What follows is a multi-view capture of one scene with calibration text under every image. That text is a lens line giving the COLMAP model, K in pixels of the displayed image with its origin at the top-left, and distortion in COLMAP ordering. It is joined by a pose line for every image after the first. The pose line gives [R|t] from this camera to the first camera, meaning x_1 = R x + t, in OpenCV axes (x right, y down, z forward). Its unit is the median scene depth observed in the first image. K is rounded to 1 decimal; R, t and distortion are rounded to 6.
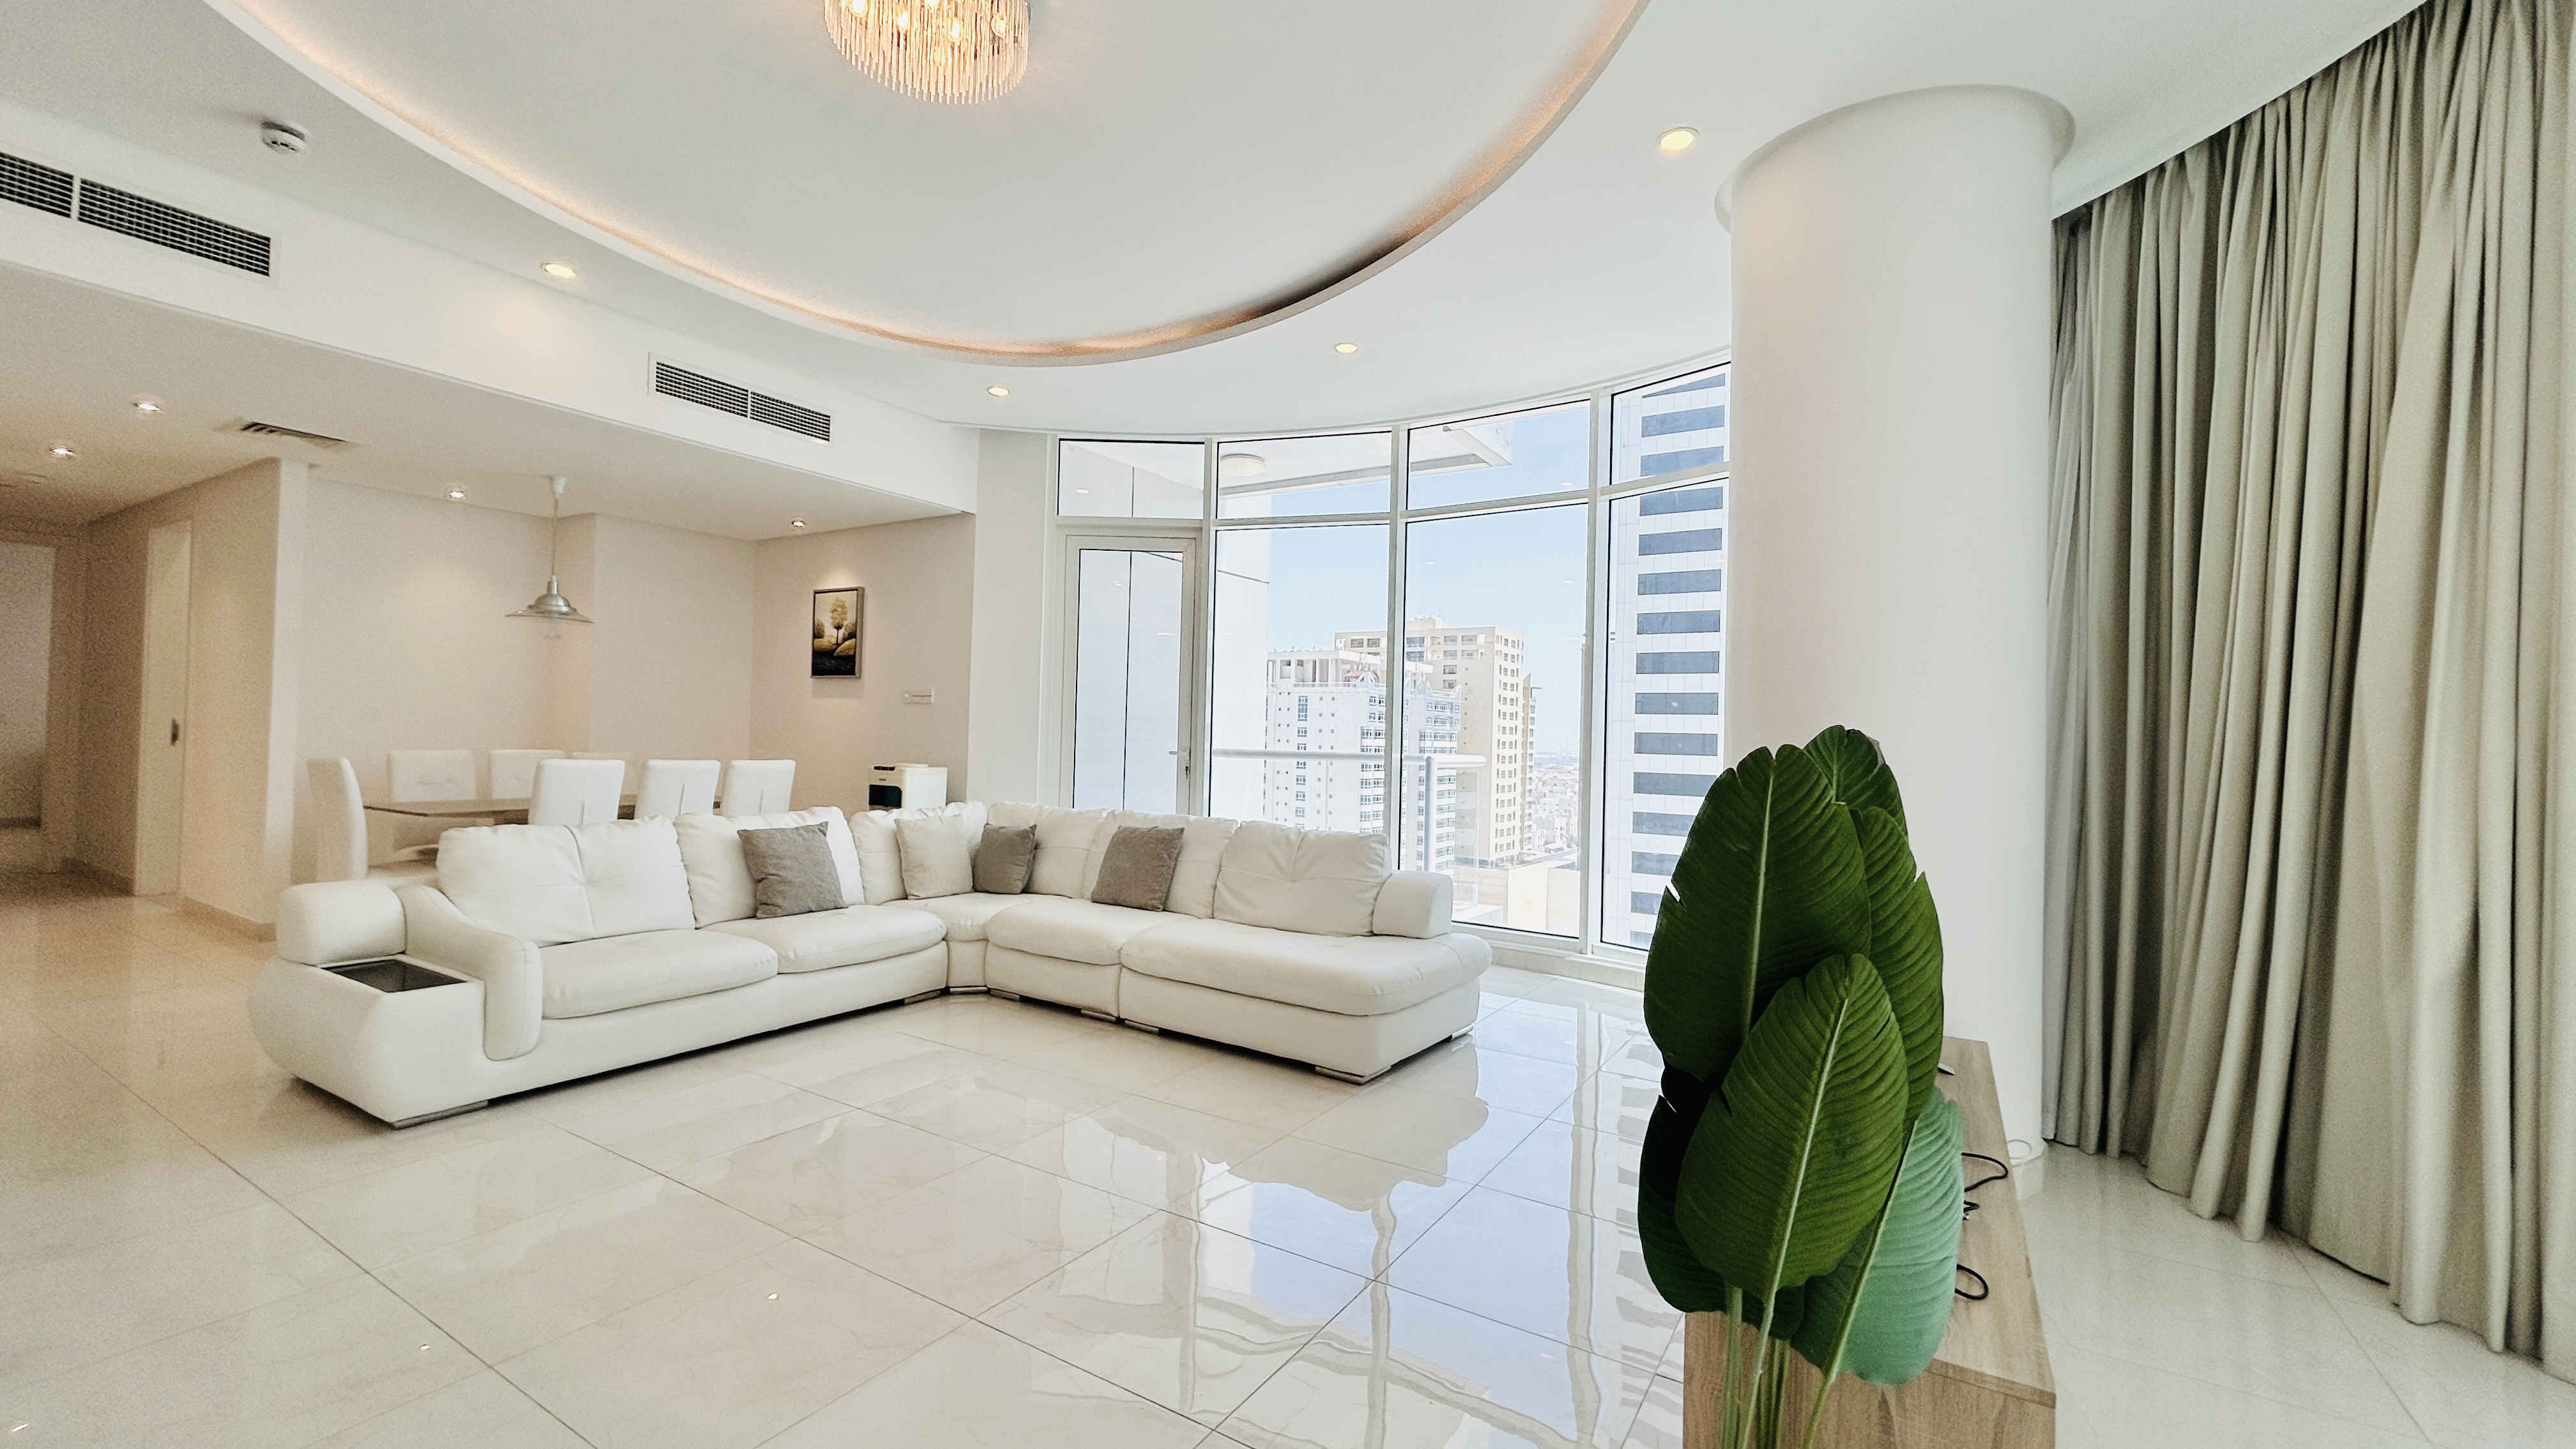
lens RADIAL K [[1038.1, 0, 1286.4], [0, 1038.1, 720.2], [0, 0, 1]] dist [-0.000059, 0.000407]
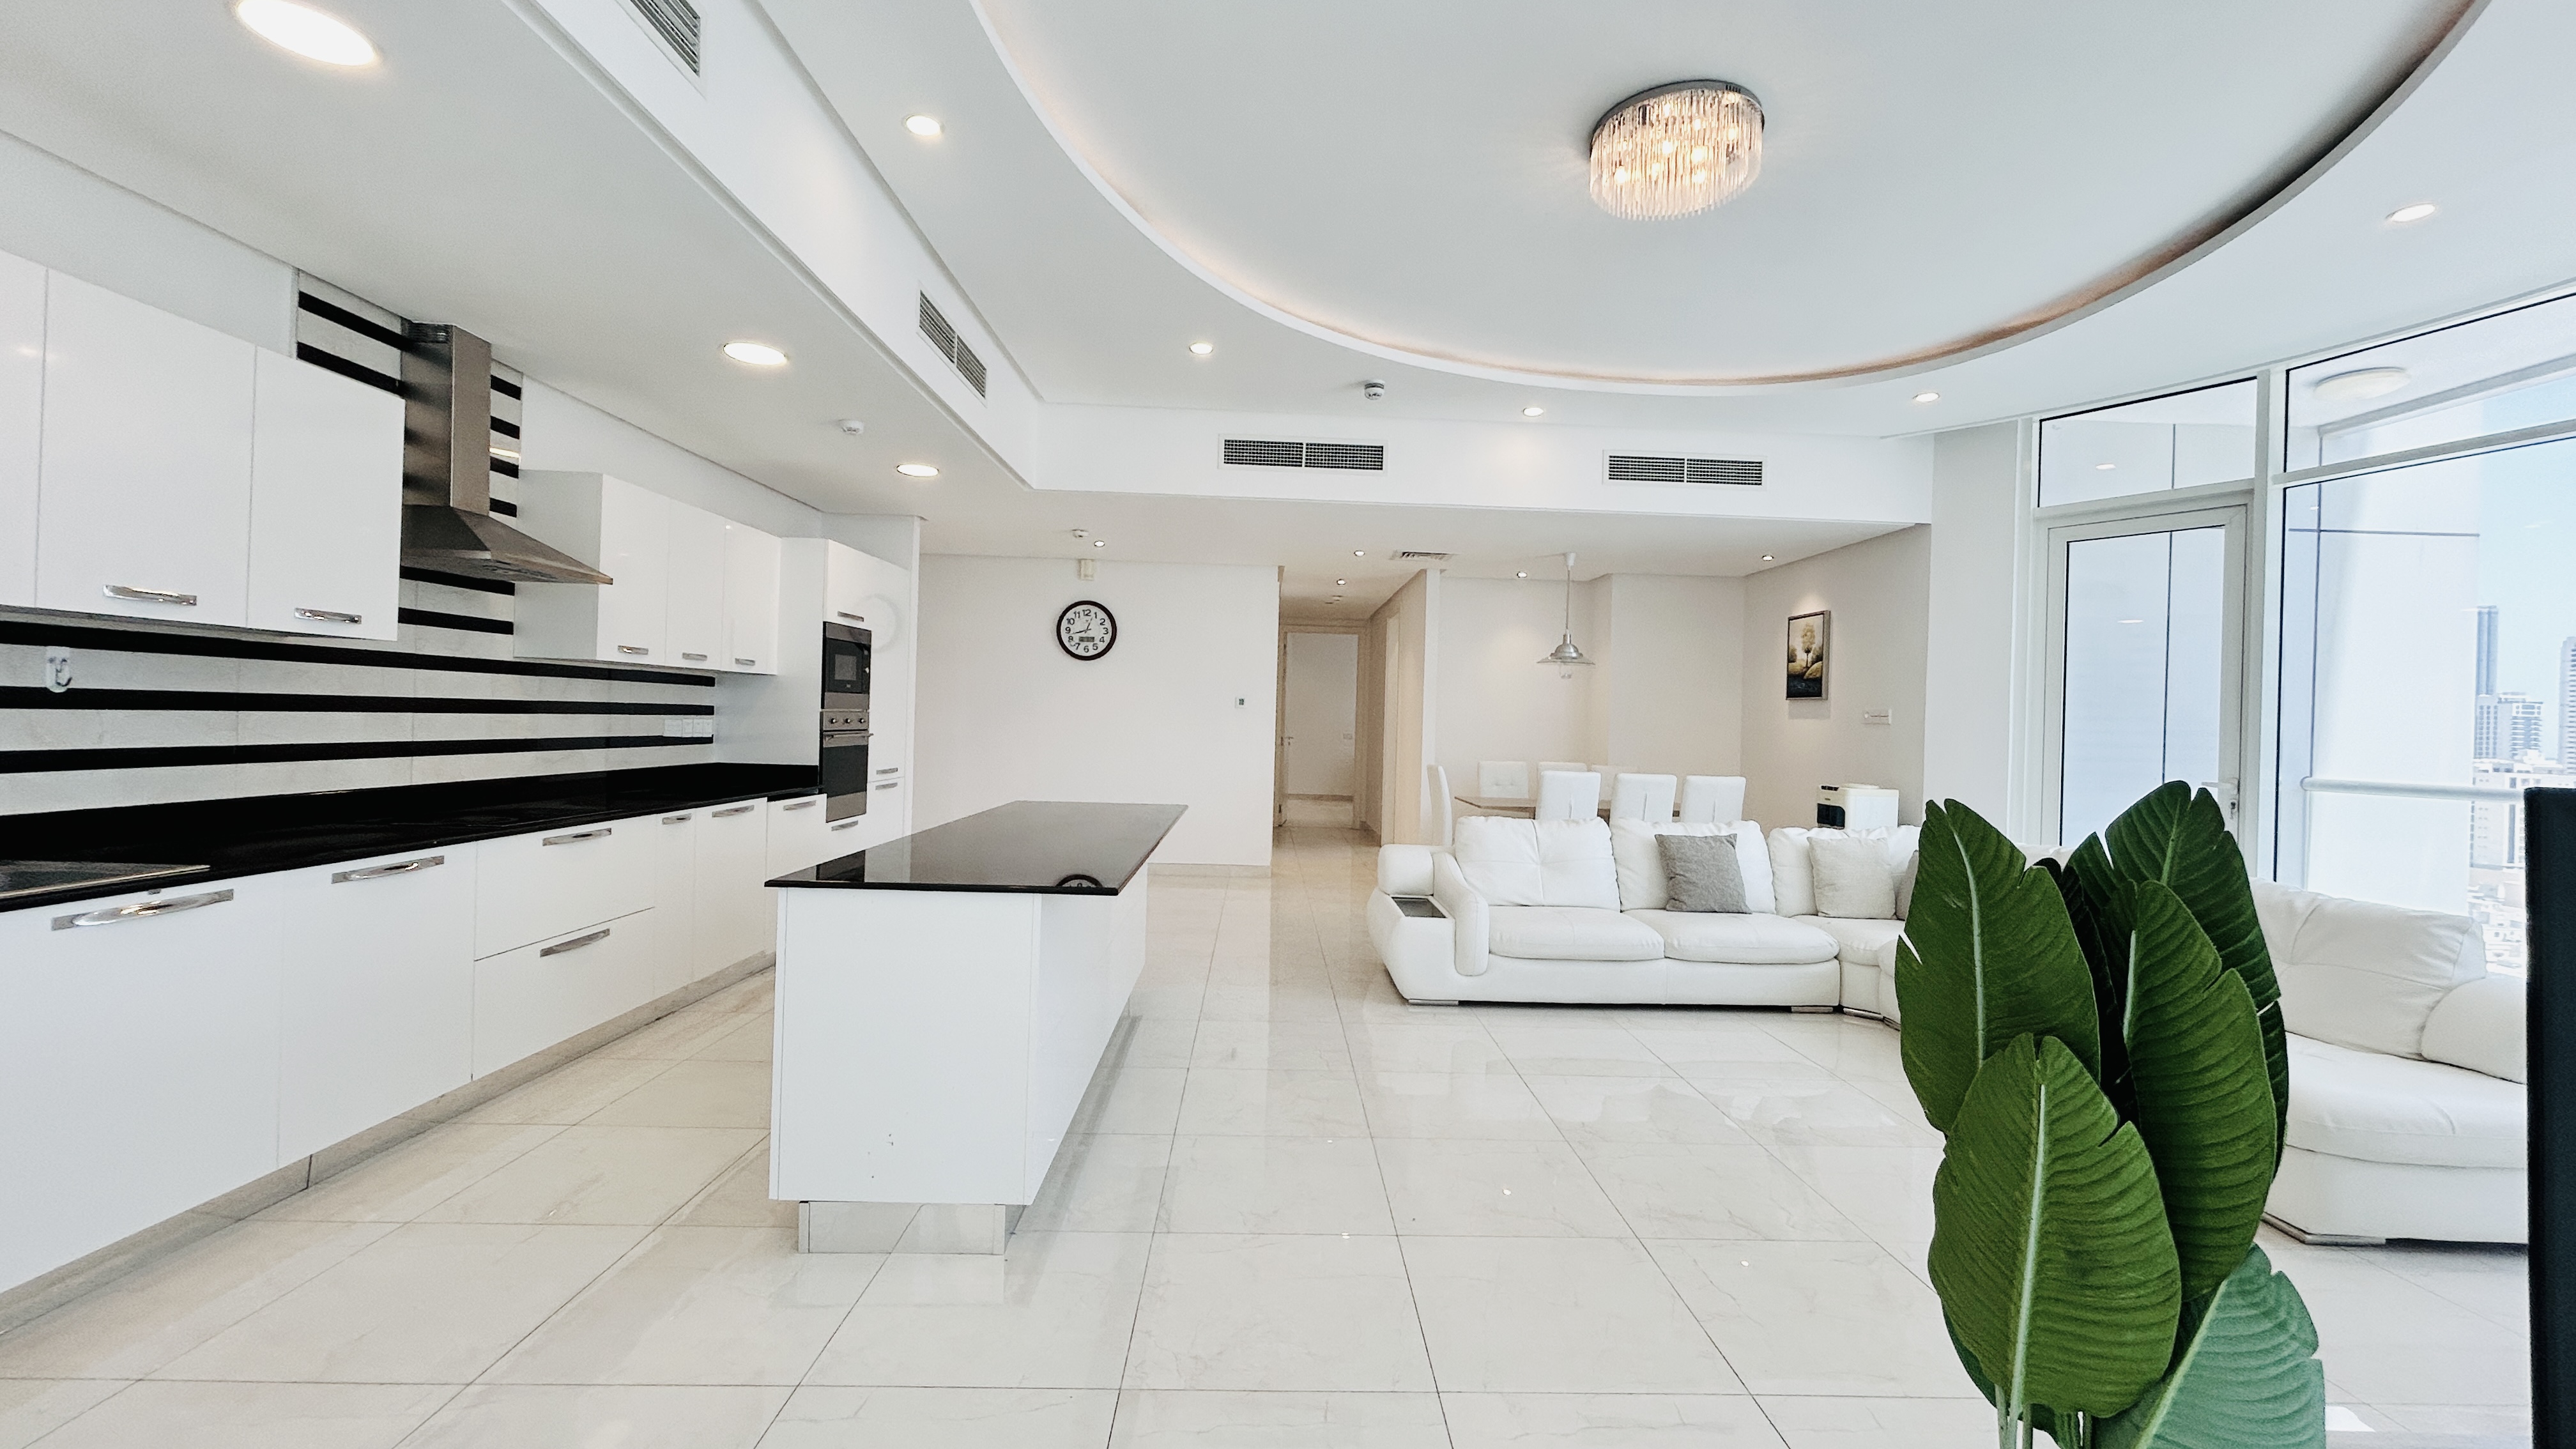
lens RADIAL K [[1038.1, 0, 1286.4], [0, 1038.1, 720.2], [0, 0, 1]] dist [-0.000059, 0.000407]
pose [[0.546841, -0.011817, -0.837153, 0.205317], [0.000347, 0.999904, -0.013888, -0.007867], [0.837237, 0.007303, 0.546792, -0.010114]]
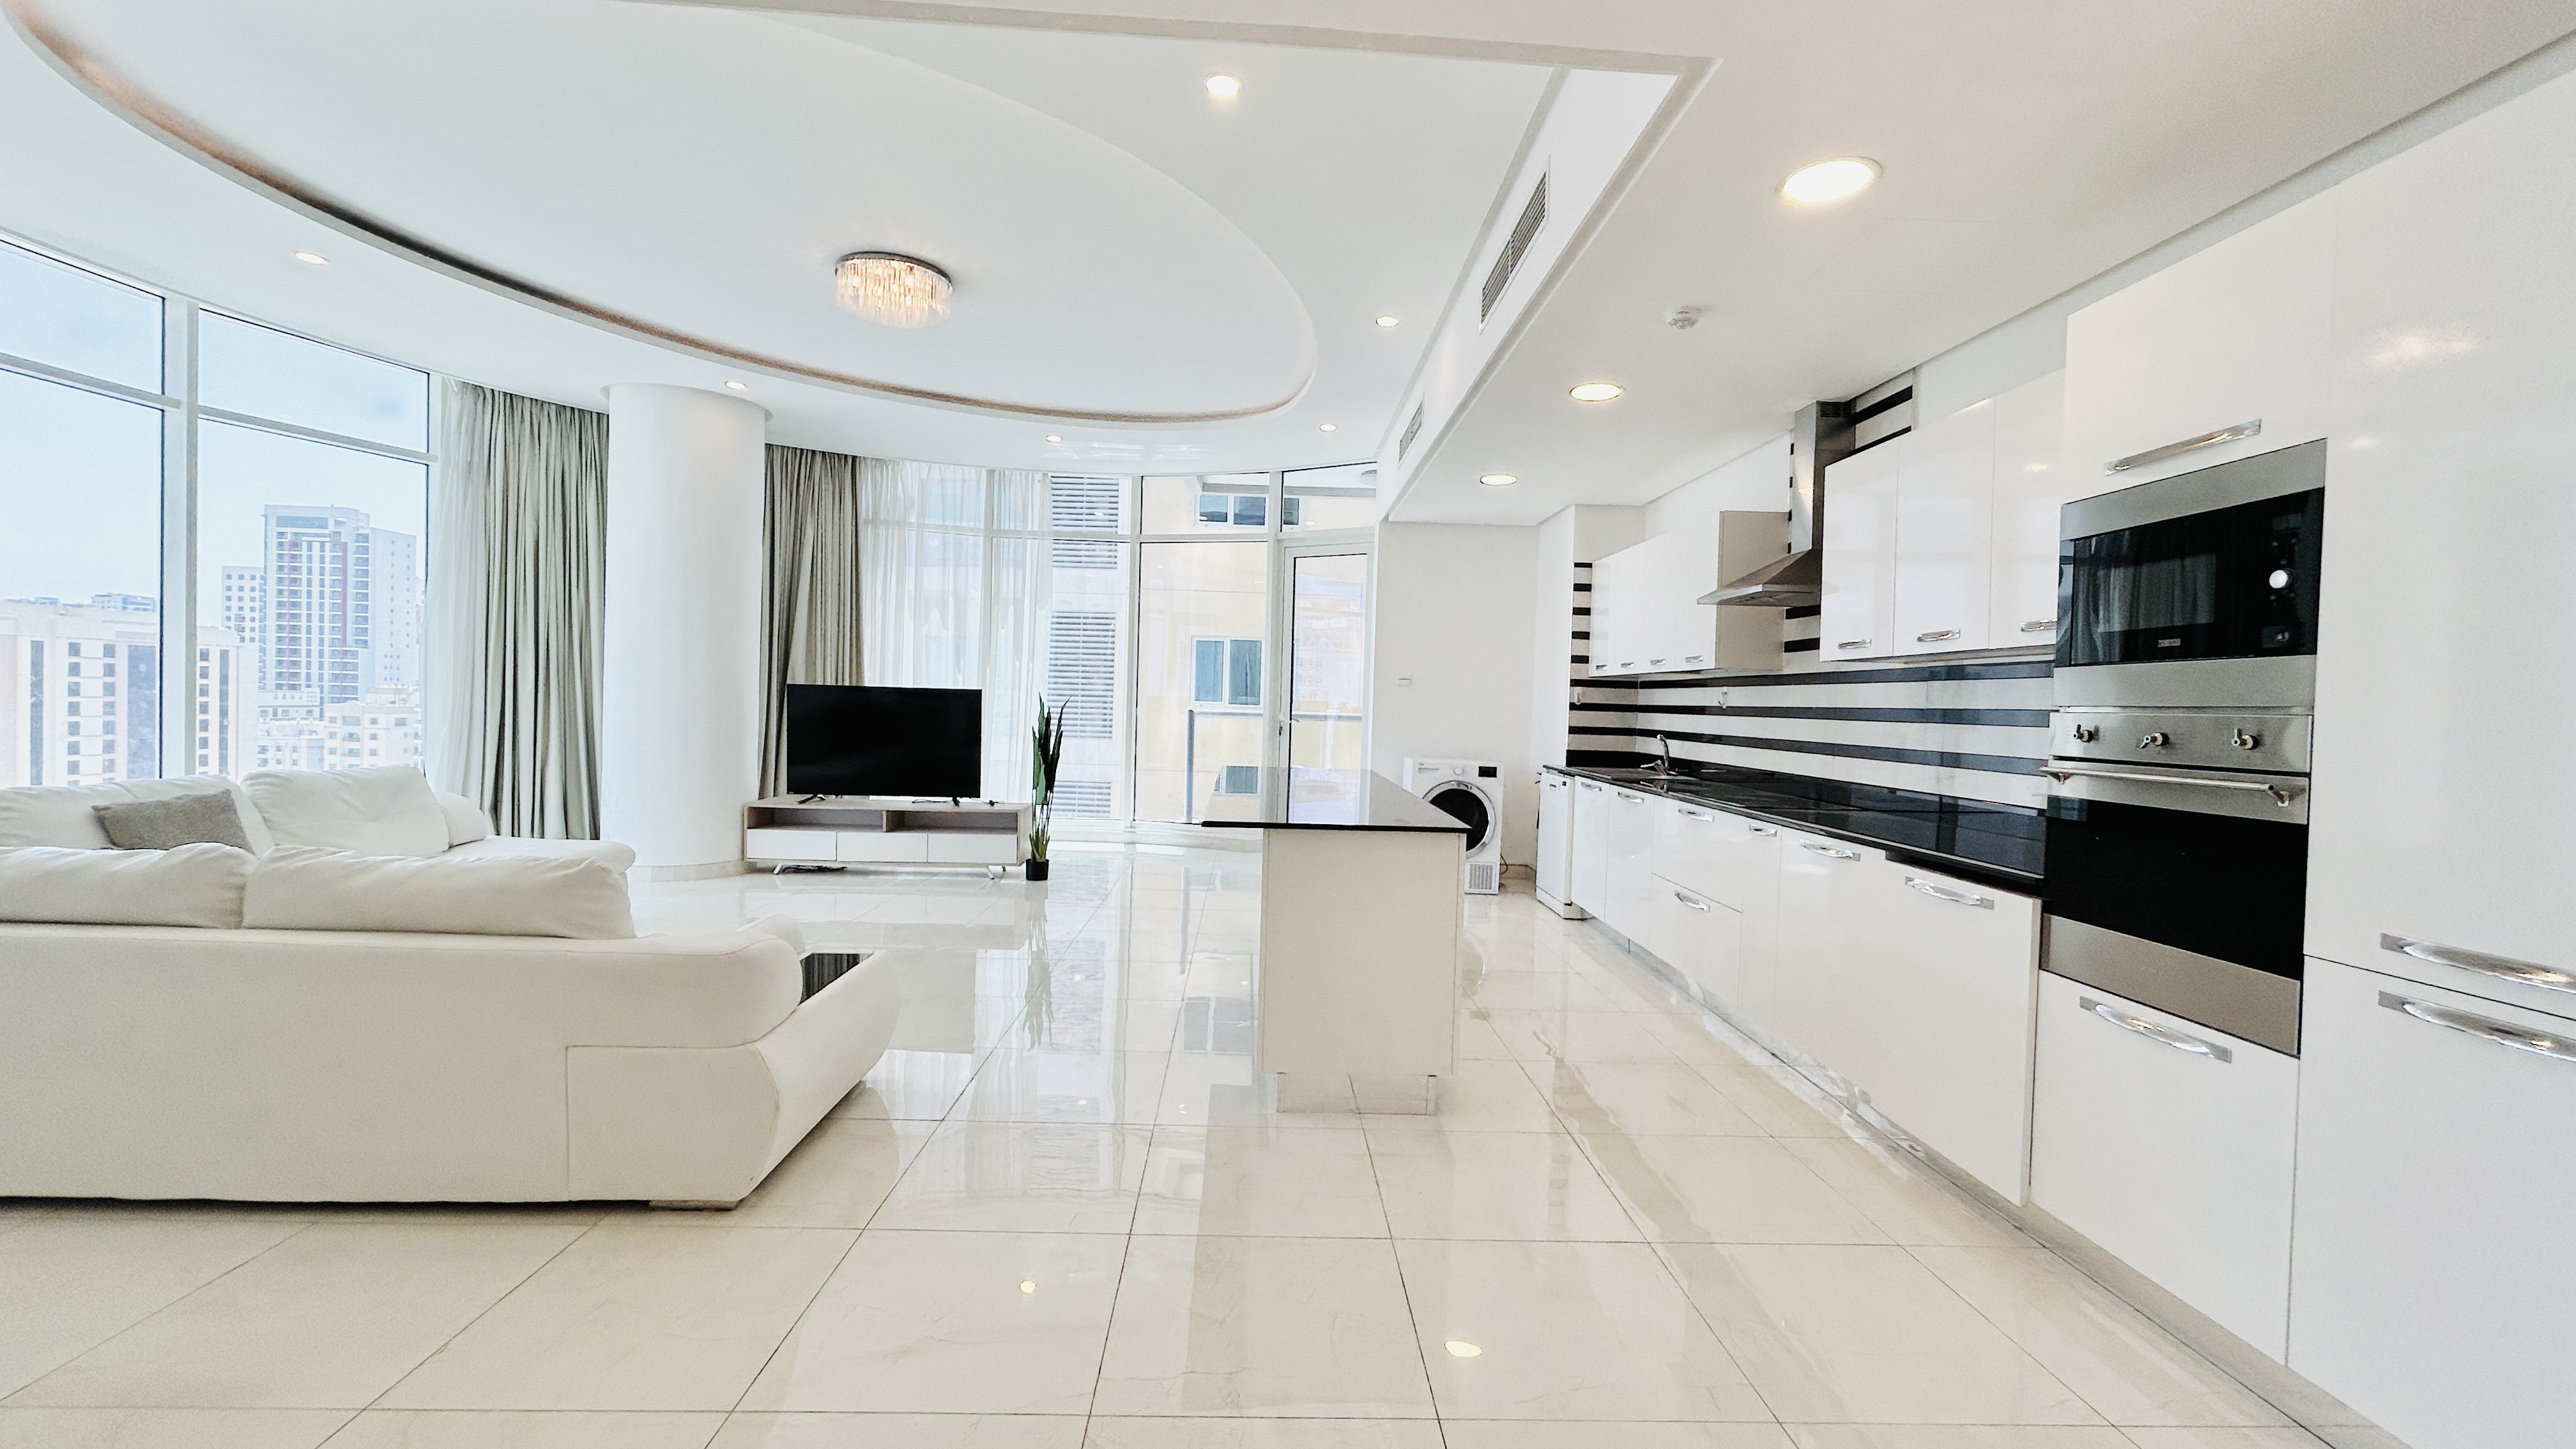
lens RADIAL K [[1038.1, 0, 1286.4], [0, 1038.1, 720.2], [0, 0, 1]] dist [-0.000059, 0.000407]
pose [[-0.550093, -0.059547, 0.832978, -1.128862], [-0.059542, 0.997713, 0.032001, -0.022614], [-0.832978, -0.031994, -0.552380, 0.707253]]
